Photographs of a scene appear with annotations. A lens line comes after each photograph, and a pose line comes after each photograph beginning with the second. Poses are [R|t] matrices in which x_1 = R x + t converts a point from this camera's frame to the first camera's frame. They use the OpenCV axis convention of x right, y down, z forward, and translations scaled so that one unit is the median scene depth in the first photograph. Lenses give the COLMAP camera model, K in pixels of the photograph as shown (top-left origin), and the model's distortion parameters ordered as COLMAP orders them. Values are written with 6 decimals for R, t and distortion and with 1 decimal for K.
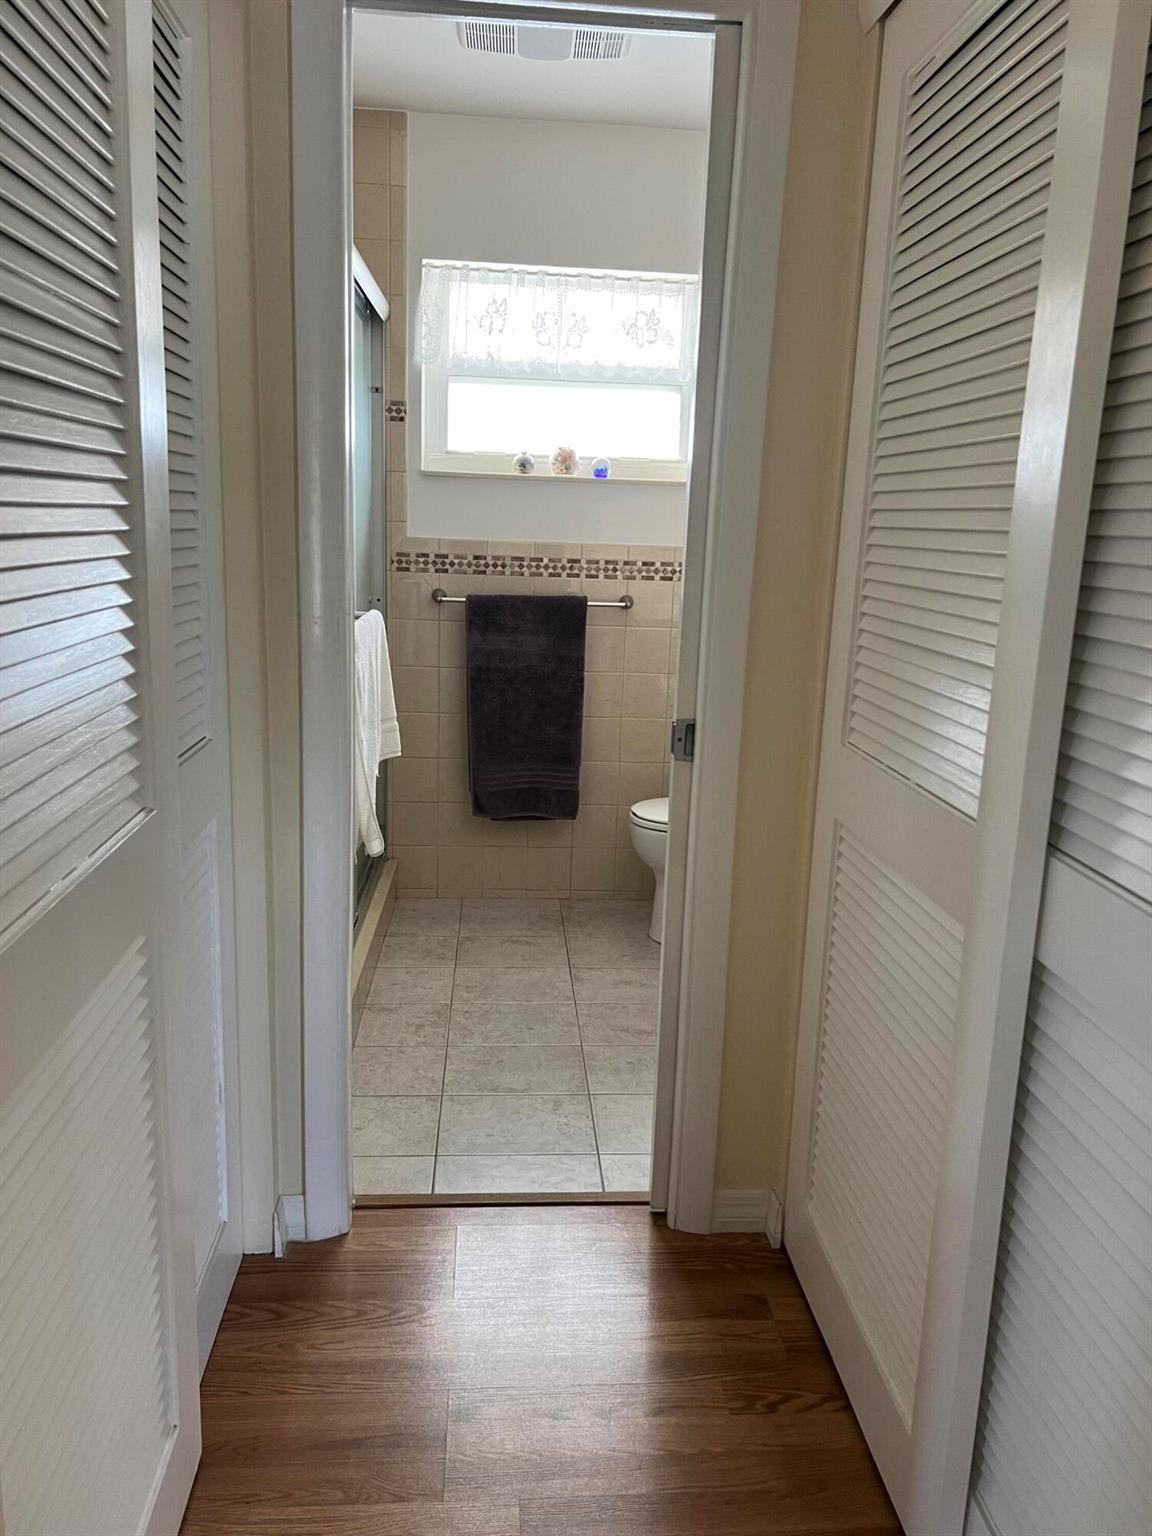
lens RADIAL K [[1156.5, 0, 576.9], [0, 1156.5, 768.7], [0, 0, 1]] dist [0.009157, -0.004677]
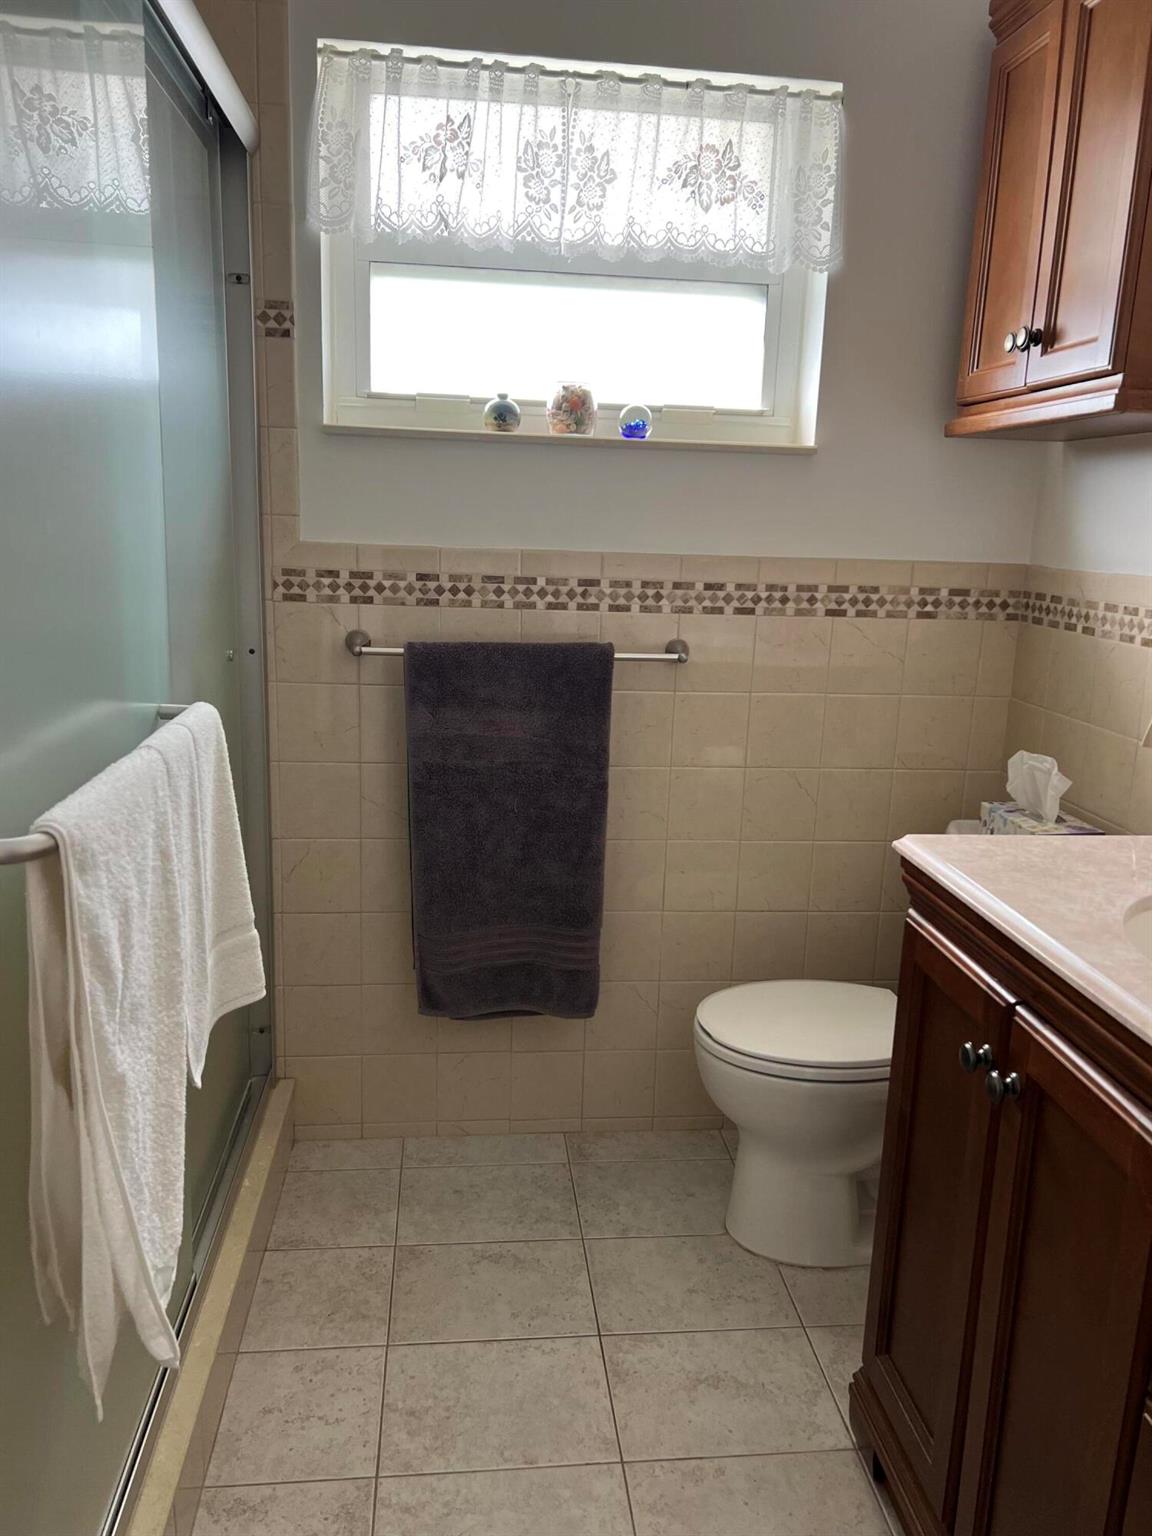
lens RADIAL K [[1156.5, 0, 575.5], [0, 1156.5, 768.8], [0, 0, 1]] dist [0.009157, -0.004677]
pose [[0.999240, -0.008891, 0.037965, -0.032784], [0.008705, 0.999949, 0.005076, -0.088919], [-0.038008, -0.004742, 0.999266, 0.418212]]
